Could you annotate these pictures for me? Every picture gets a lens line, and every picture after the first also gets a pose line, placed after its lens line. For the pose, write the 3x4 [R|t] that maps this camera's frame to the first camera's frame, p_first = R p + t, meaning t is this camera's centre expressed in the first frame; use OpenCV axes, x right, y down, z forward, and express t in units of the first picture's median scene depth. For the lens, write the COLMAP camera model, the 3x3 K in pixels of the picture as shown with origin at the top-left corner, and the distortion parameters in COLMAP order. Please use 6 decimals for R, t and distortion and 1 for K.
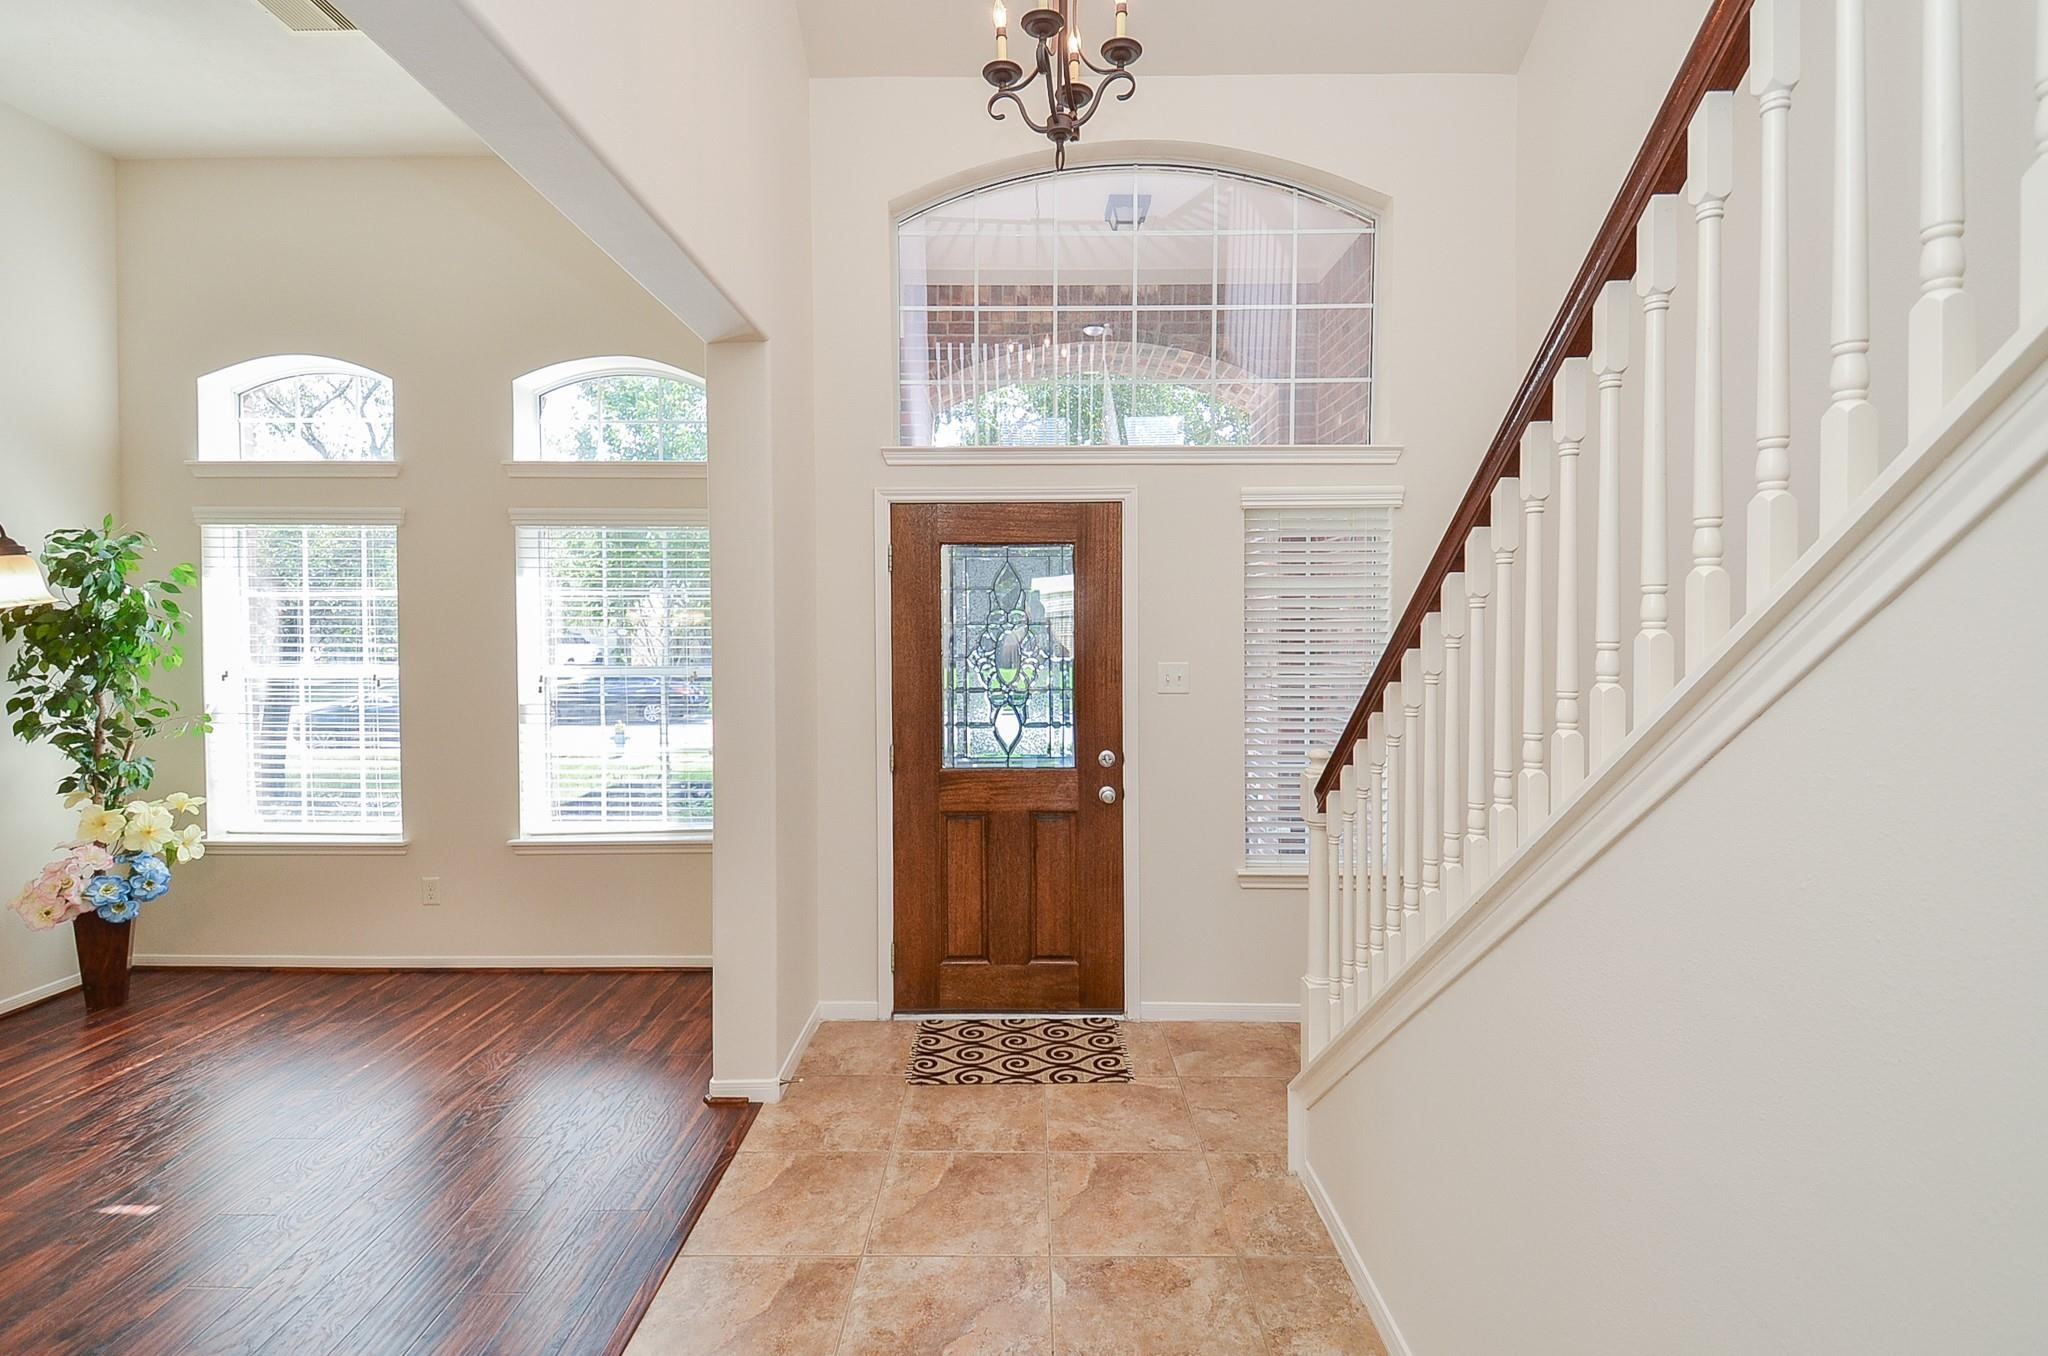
lens RADIAL K [[912.2, 0, 1020.5], [0, 912.2, 629.9], [0, 0, 1]] dist [0.014585, -0.003458]
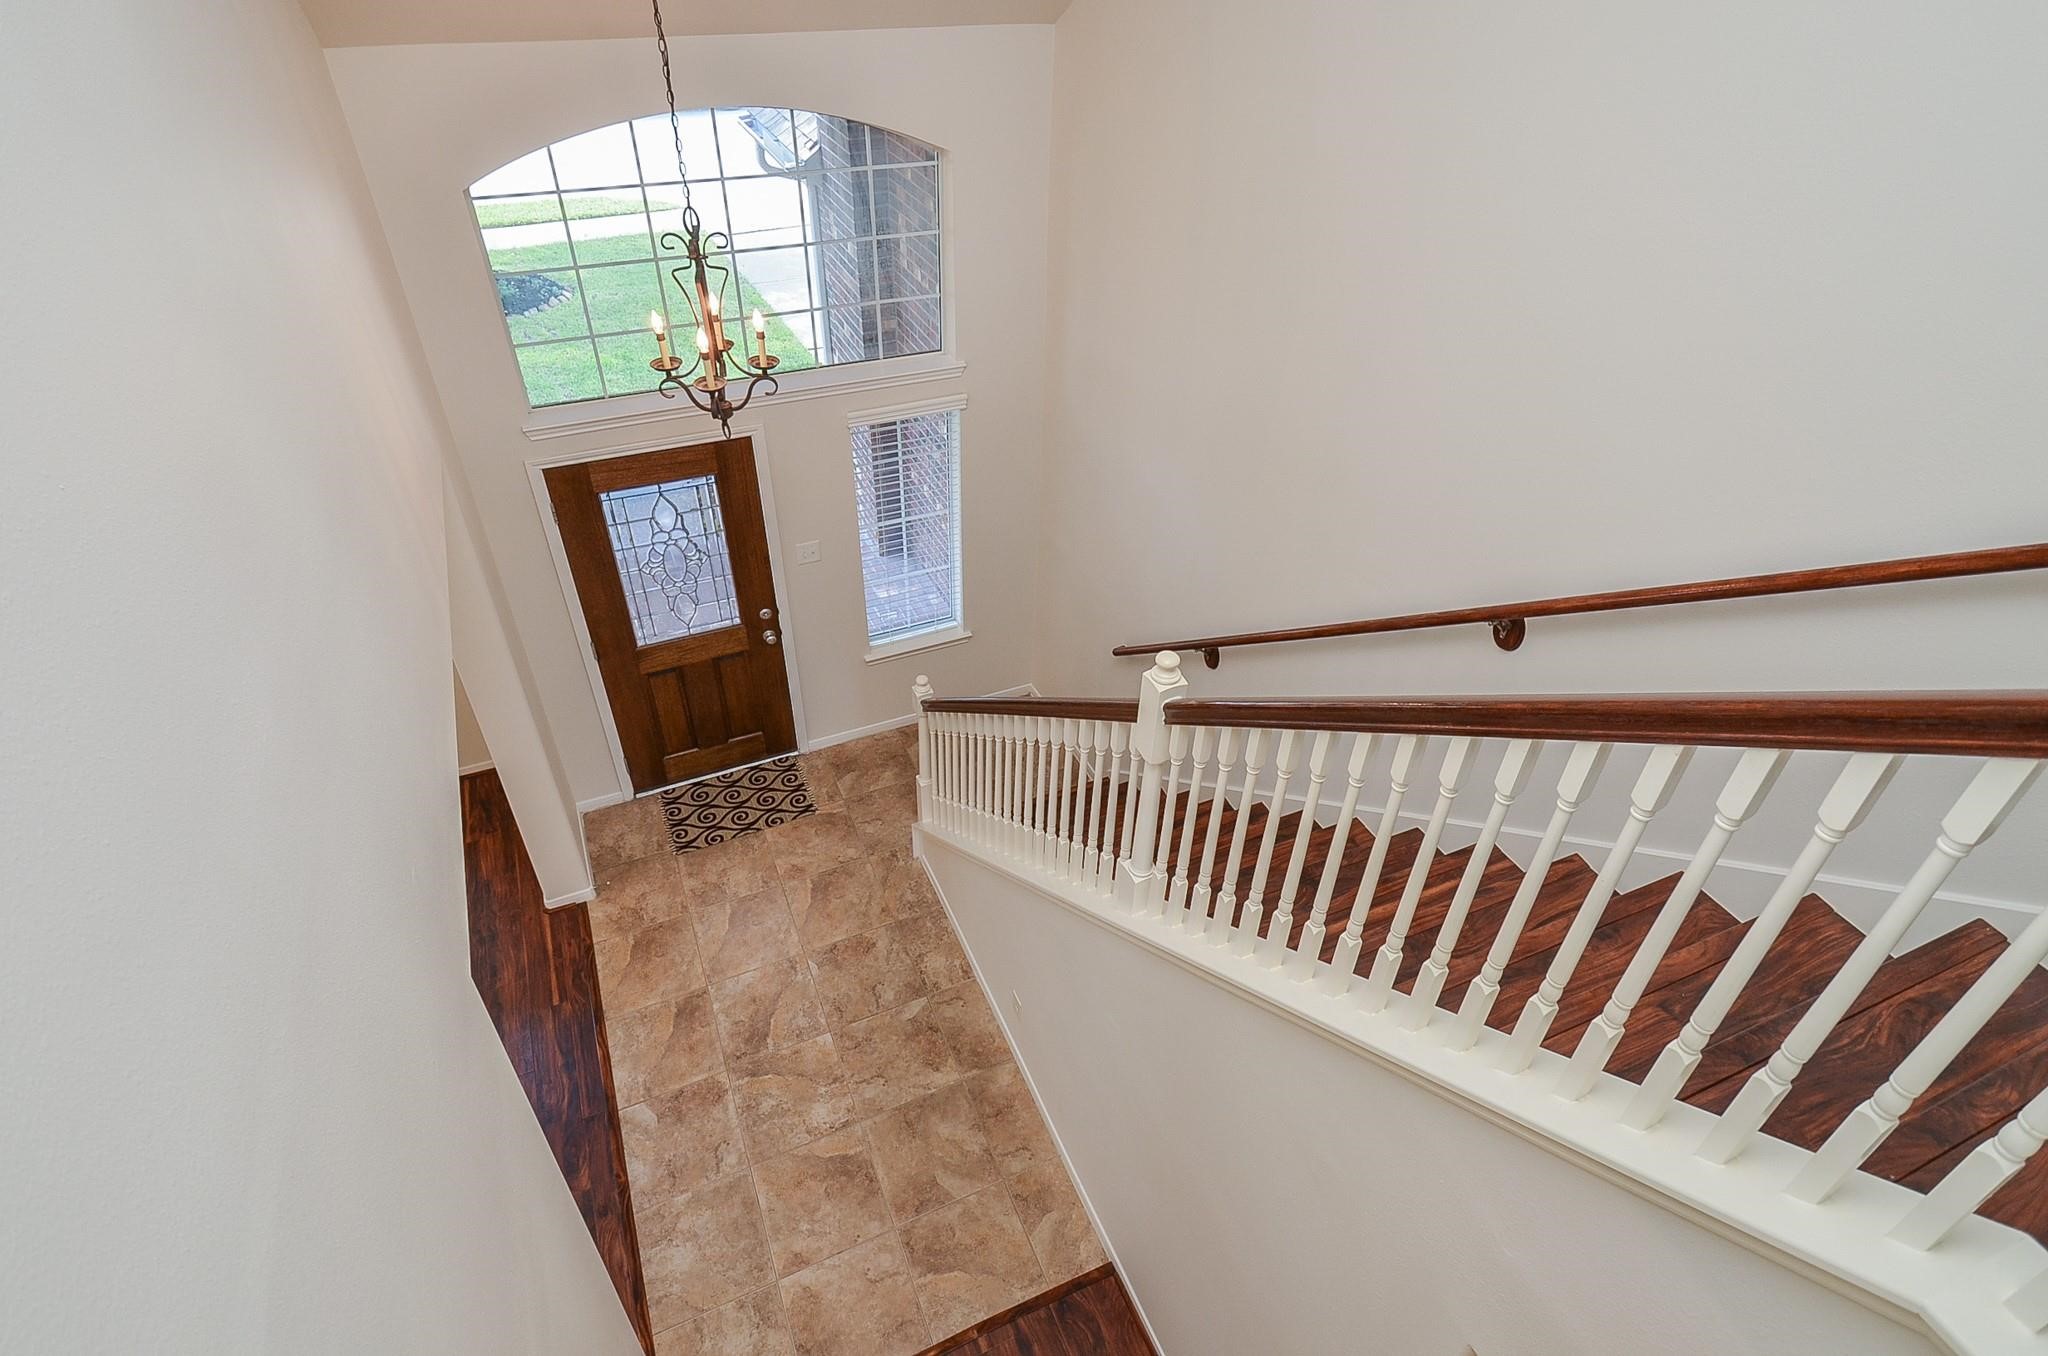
lens RADIAL K [[1025.6, 0, 1023.9], [0, 1025.6, 616.2], [0, 0, 1]] dist [0.001098, -0.001160]
pose [[0.905645, -0.229543, 0.356536, -0.109150], [-0.020927, 0.815593, 0.578247, -0.807646], [-0.423520, -0.531148, 0.733834, -0.293543]]
